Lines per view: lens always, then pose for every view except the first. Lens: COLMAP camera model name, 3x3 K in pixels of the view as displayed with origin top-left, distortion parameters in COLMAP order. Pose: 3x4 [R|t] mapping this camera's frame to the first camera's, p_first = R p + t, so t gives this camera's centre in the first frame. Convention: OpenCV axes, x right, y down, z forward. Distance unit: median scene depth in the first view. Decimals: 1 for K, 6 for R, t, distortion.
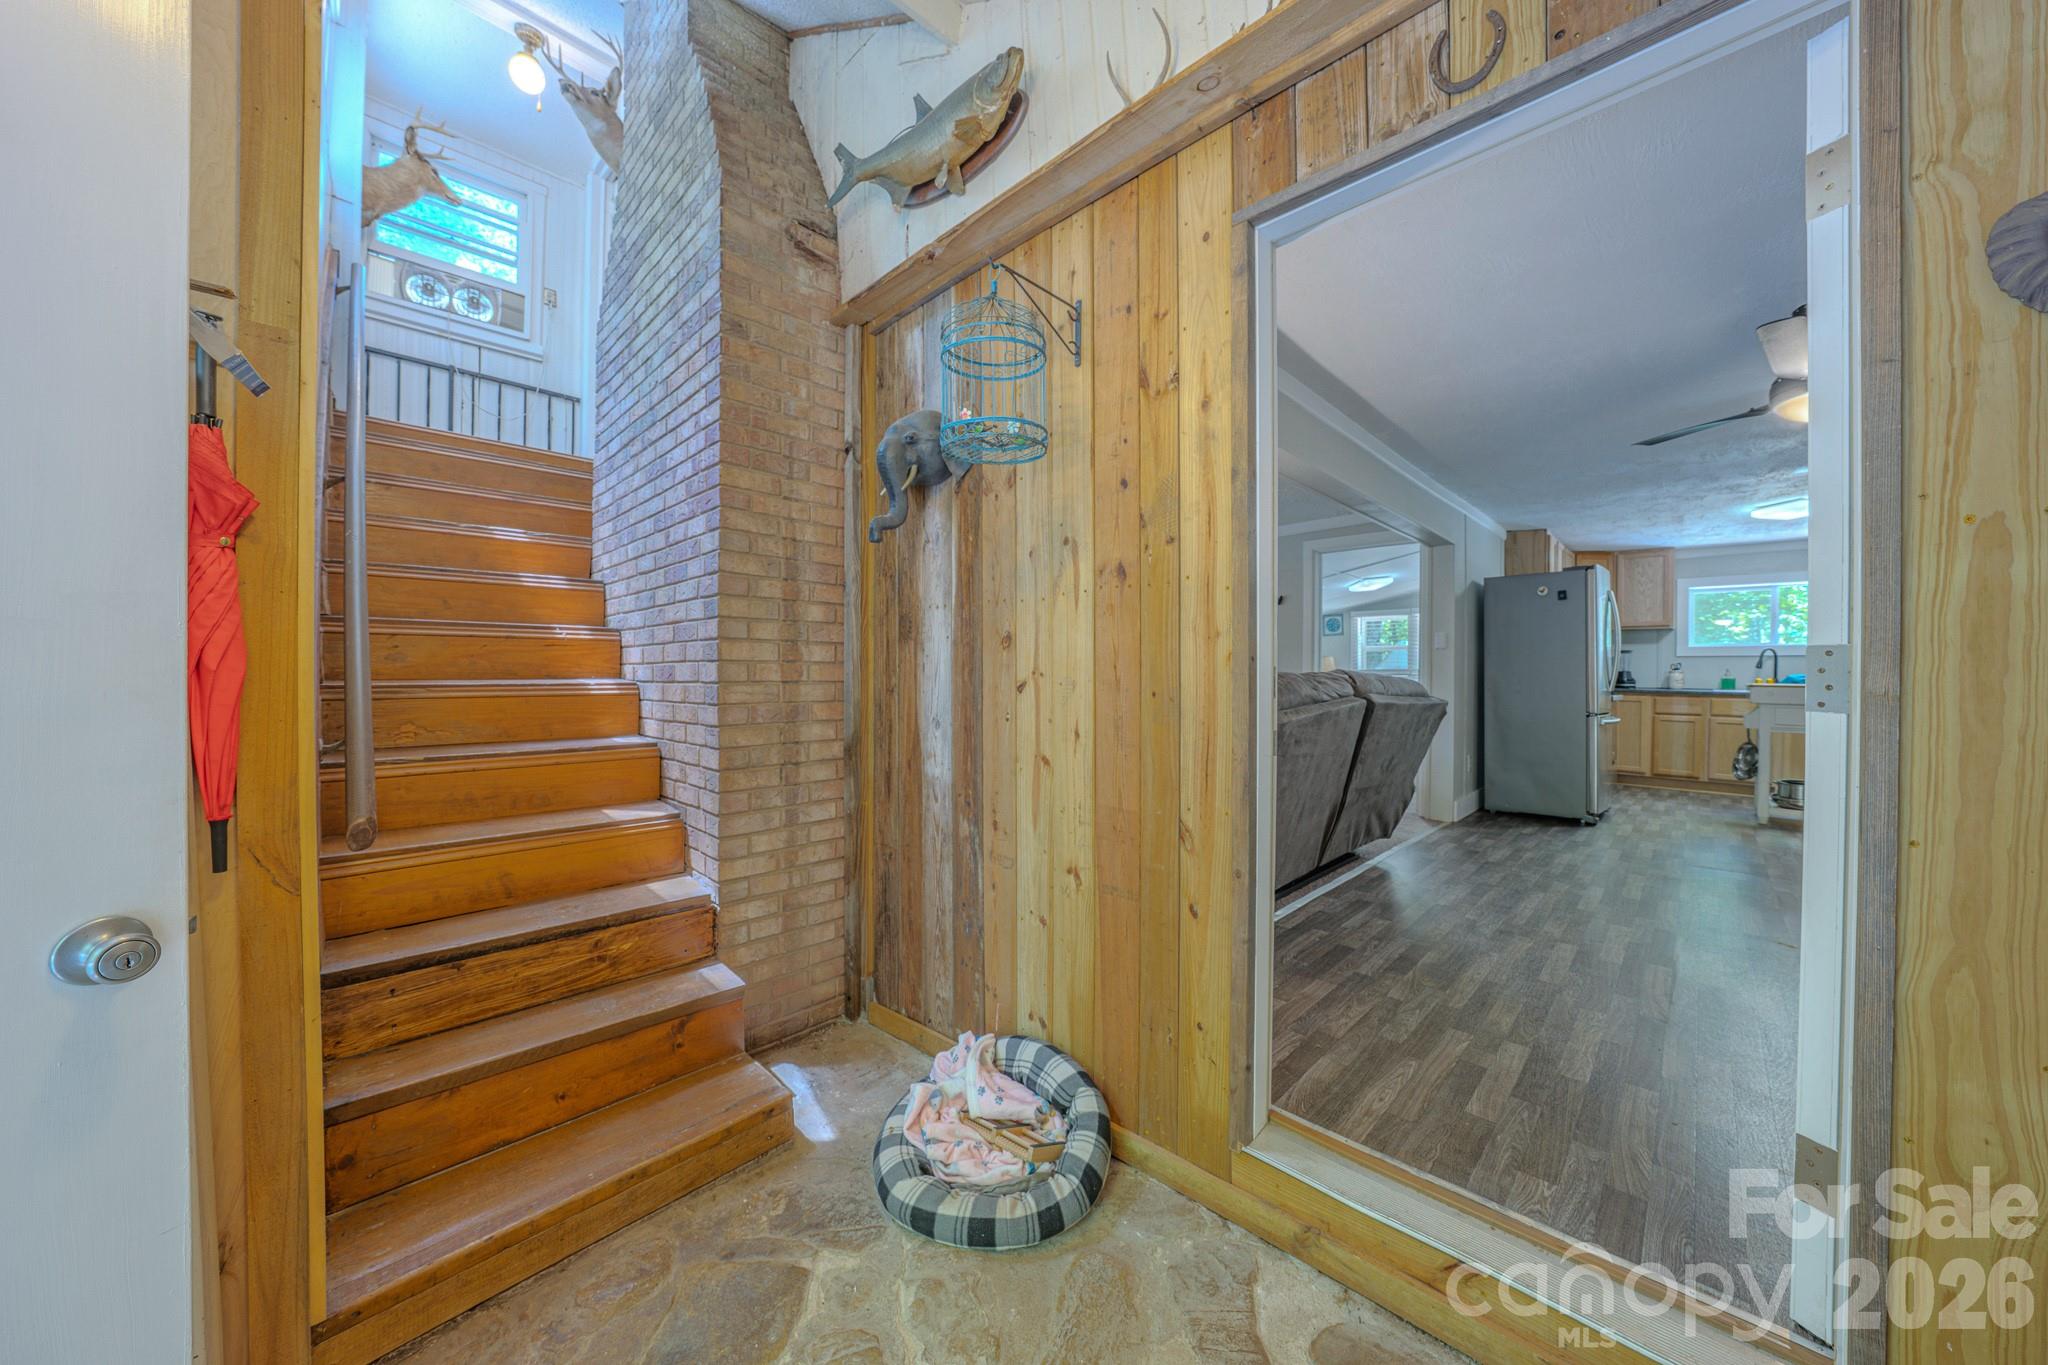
lens RADIAL K [[716.7, 0, 1034.0], [0, 716.7, 673.3], [0, 0, 1]] dist [-0.016969, 0.000333]
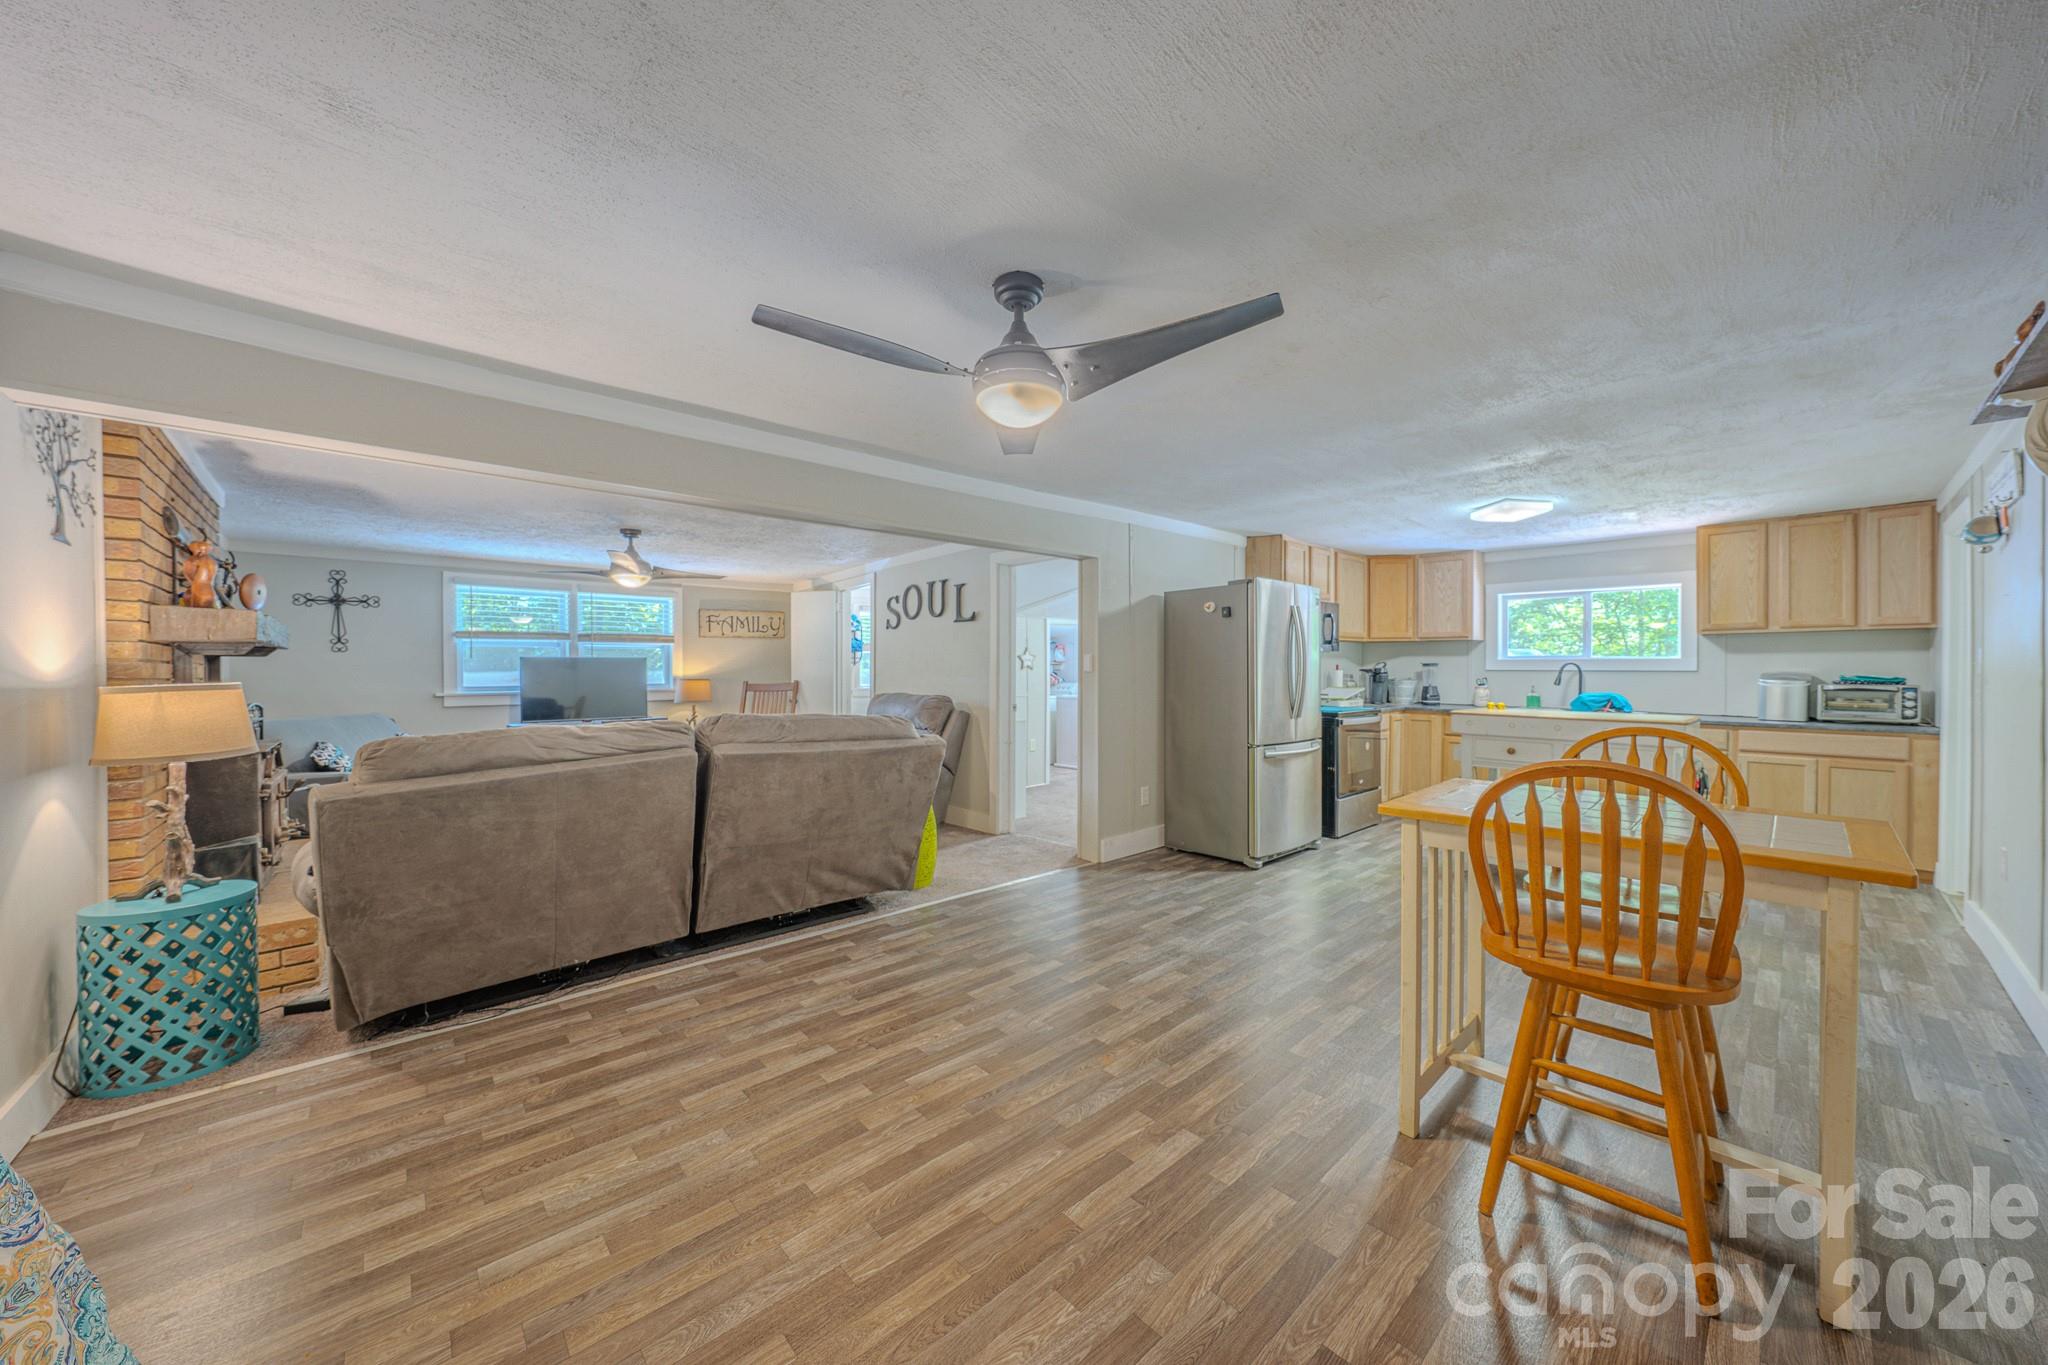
lens RADIAL K [[716.7, 0, 1034.0], [0, 716.7, 673.3], [0, 0, 1]] dist [-0.016969, 0.000333]
pose [[0.998544, -0.002578, -0.053884, 0.420424], [0.002725, 0.999993, 0.002654, -0.026489], [0.053877, -0.002797, 0.998544, 0.064868]]
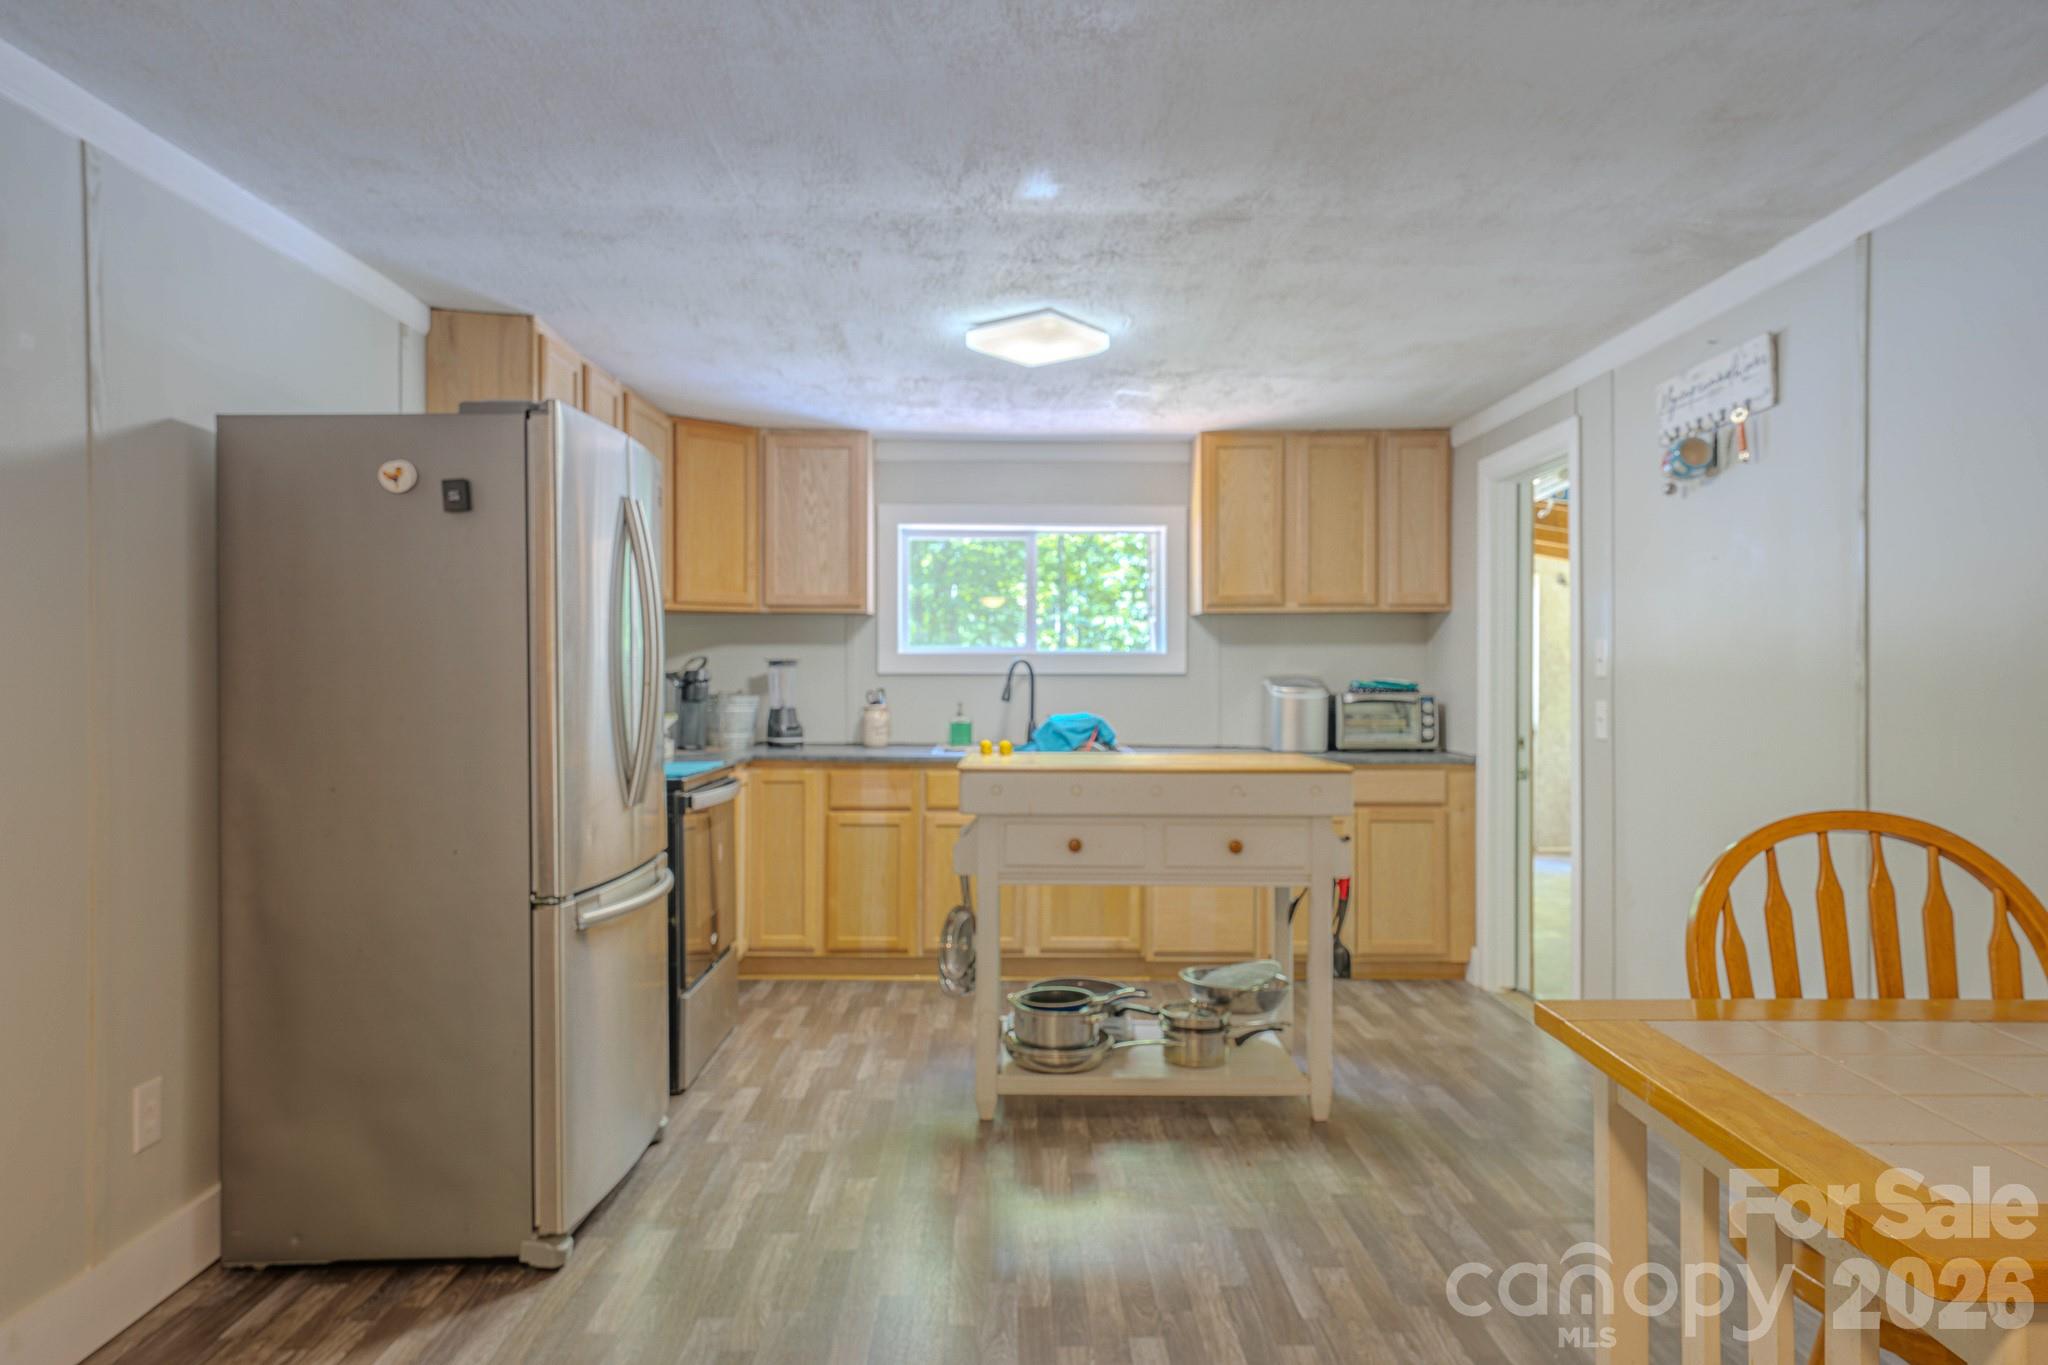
lens RADIAL K [[1372.6, 0, 1022.6], [0, 1372.6, 675.9], [0, 0, 1]] dist [0.018400, -0.000326]
pose [[0.713324, -0.006621, 0.700804, 0.392580], [0.007399, 0.999971, 0.001917, -0.026470], [-0.700796, 0.003818, 0.713352, 0.334595]]
